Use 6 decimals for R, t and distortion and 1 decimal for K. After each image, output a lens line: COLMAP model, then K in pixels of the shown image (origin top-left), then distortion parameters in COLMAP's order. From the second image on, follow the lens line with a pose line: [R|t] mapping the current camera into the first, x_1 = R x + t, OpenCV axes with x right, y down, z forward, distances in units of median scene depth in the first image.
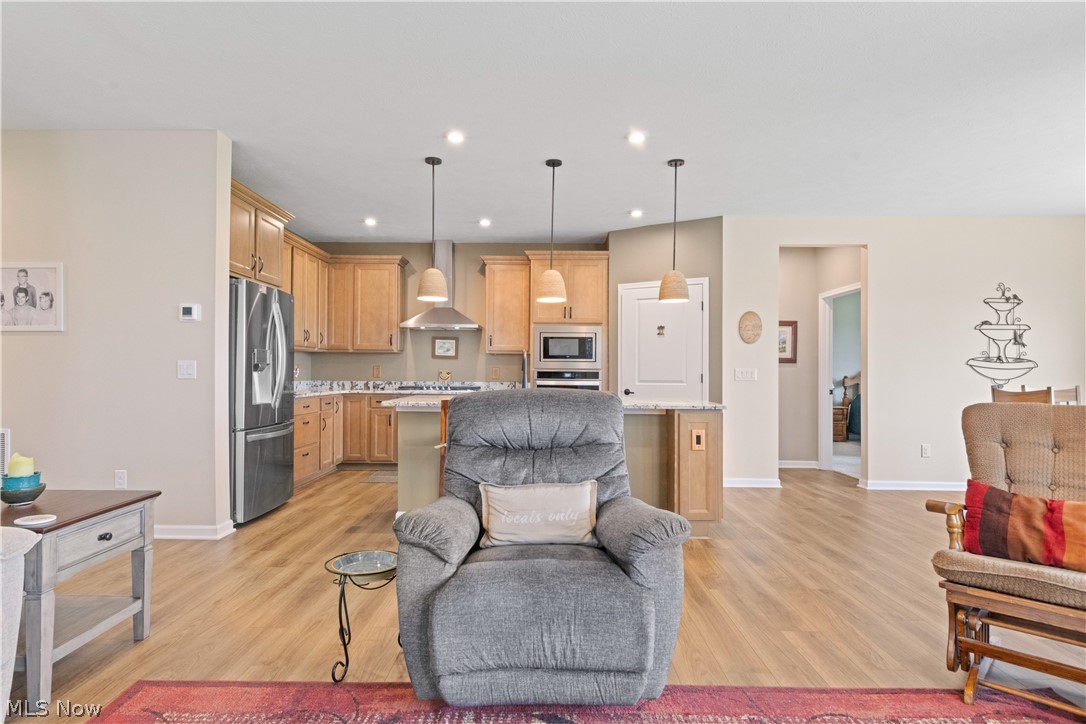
lens RADIAL K [[587.6, 0, 534.6], [0, 587.6, 369.3], [0, 0, 1]] dist [0.011006, -0.006100]
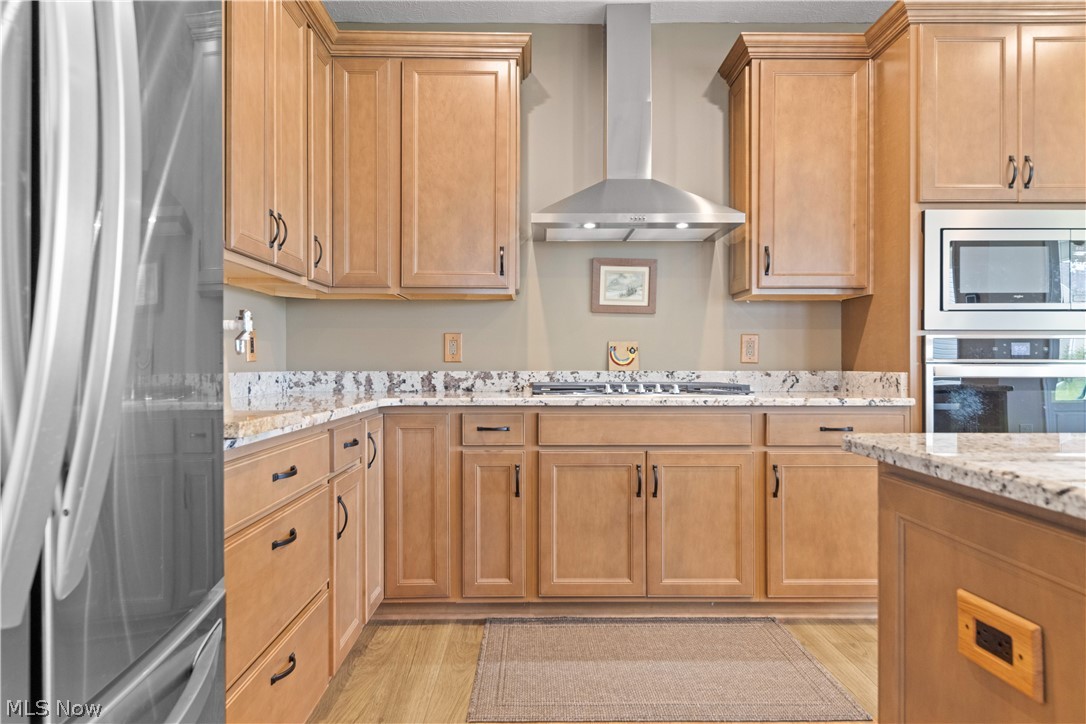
lens RADIAL K [[649.4, 0, 534.6], [0, 649.4, 361.0], [0, 0, 1]] dist [0.004365, 0.001426]
pose [[0.999749, -0.008049, 0.020902, -0.271958], [0.008057, 0.999968, -0.000278, 0.016903], [-0.020899, 0.000446, 0.999781, 0.684875]]
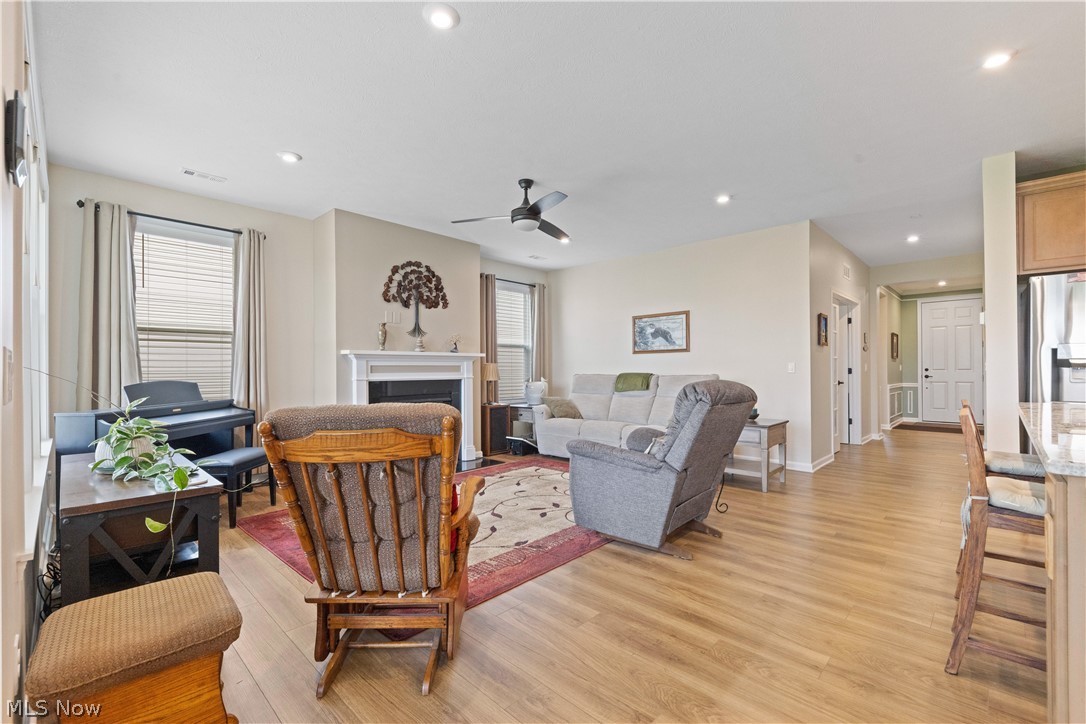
lens RADIAL K [[468.4, 0, 540.9], [0, 468.4, 368.2], [0, 0, 1]] dist [0.005052, -0.002319]
pose [[-0.691571, -0.006917, -0.722276, 0.488546], [0.003271, 0.999914, -0.012708, 0.008402], [0.722301, -0.011150, -0.691488, 0.669305]]
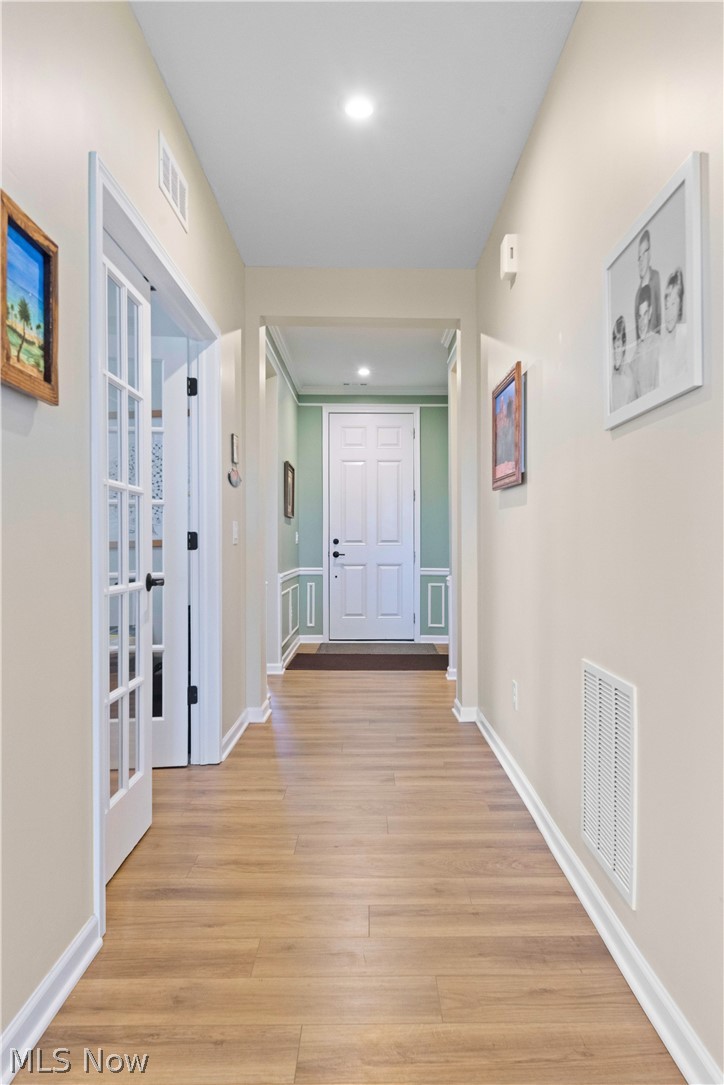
lens RADIAL K [[721.9, 0, 367.0], [0, 721.9, 545.5], [0, 0, 1]] dist [0.001422, 0.000156]
pose [[0.010165, -0.003763, -0.999941, -0.298875], [0.005568, 0.999978, -0.003707, 0.009848], [0.999933, -0.005530, 0.010186, 0.552757]]
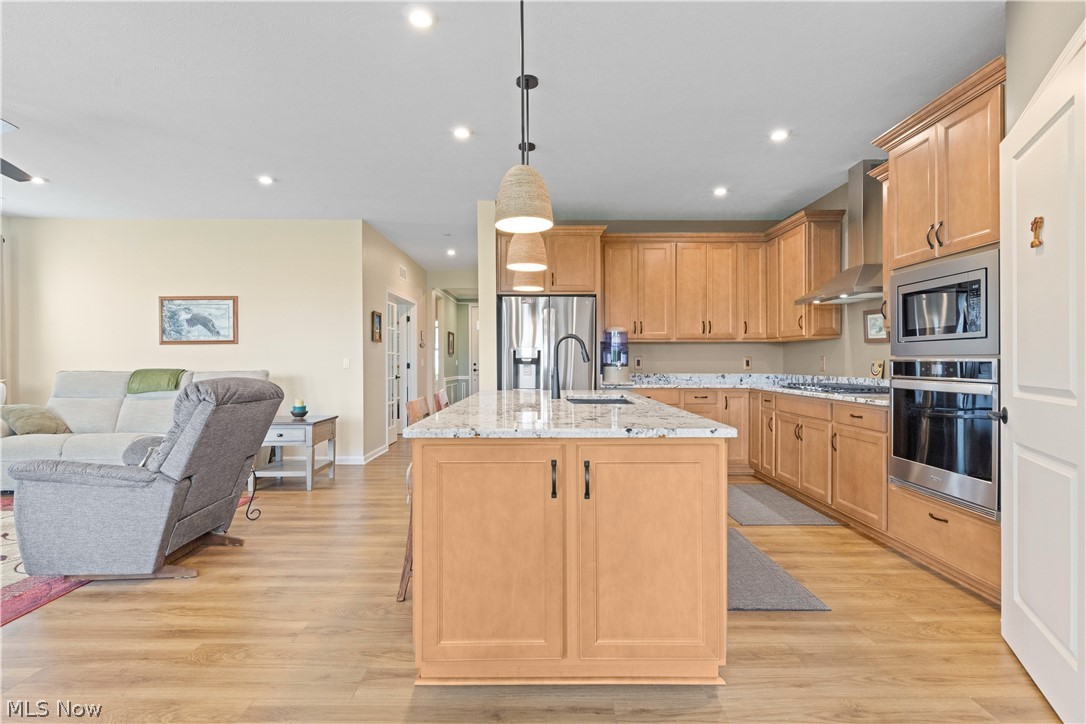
lens RADIAL K [[529.1, 0, 541.8], [0, 529.1, 363.3], [0, 0, 1]] dist [0.017512, -0.008768]
pose [[0.008168, -0.005161, -0.999953, 0.531868], [0.006715, 0.999964, -0.005106, 0.005765], [0.999944, -0.006673, 0.008202, 0.762103]]
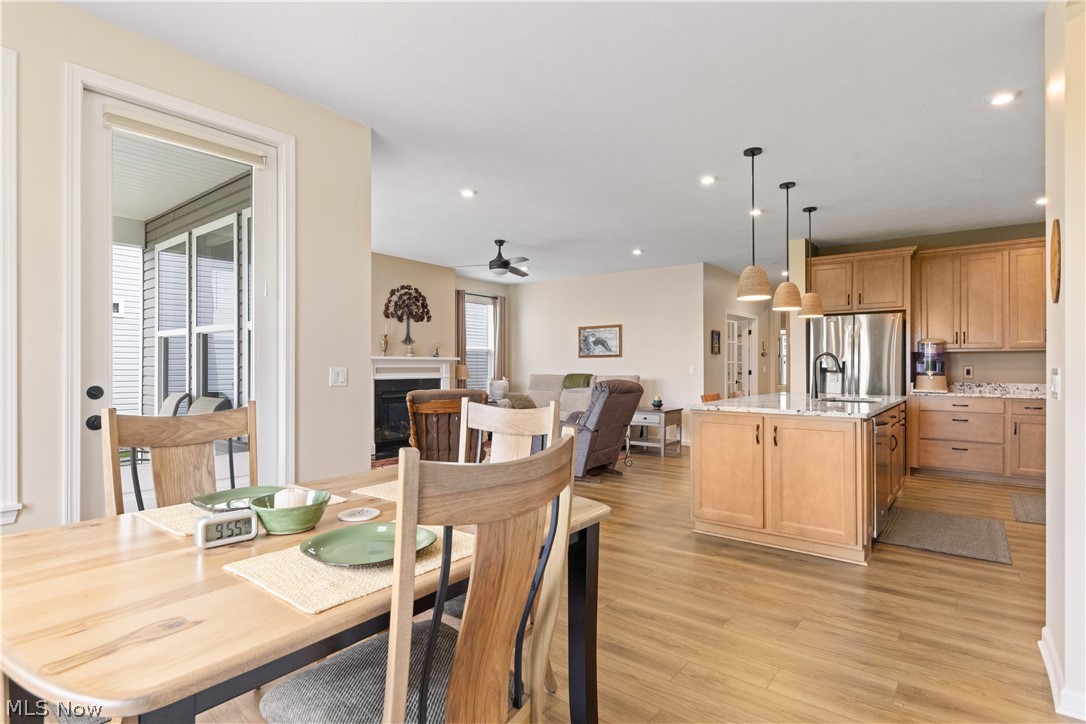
lens RADIAL K [[544.8, 0, 540.0], [0, 544.8, 367.0], [0, 0, 1]] dist [0.003010, 0.001615]
pose [[-0.619655, -0.007248, -0.784841, 0.854296], [-0.000871, 0.999963, -0.008547, 0.001254], [0.784874, -0.004612, -0.619638, 0.957069]]
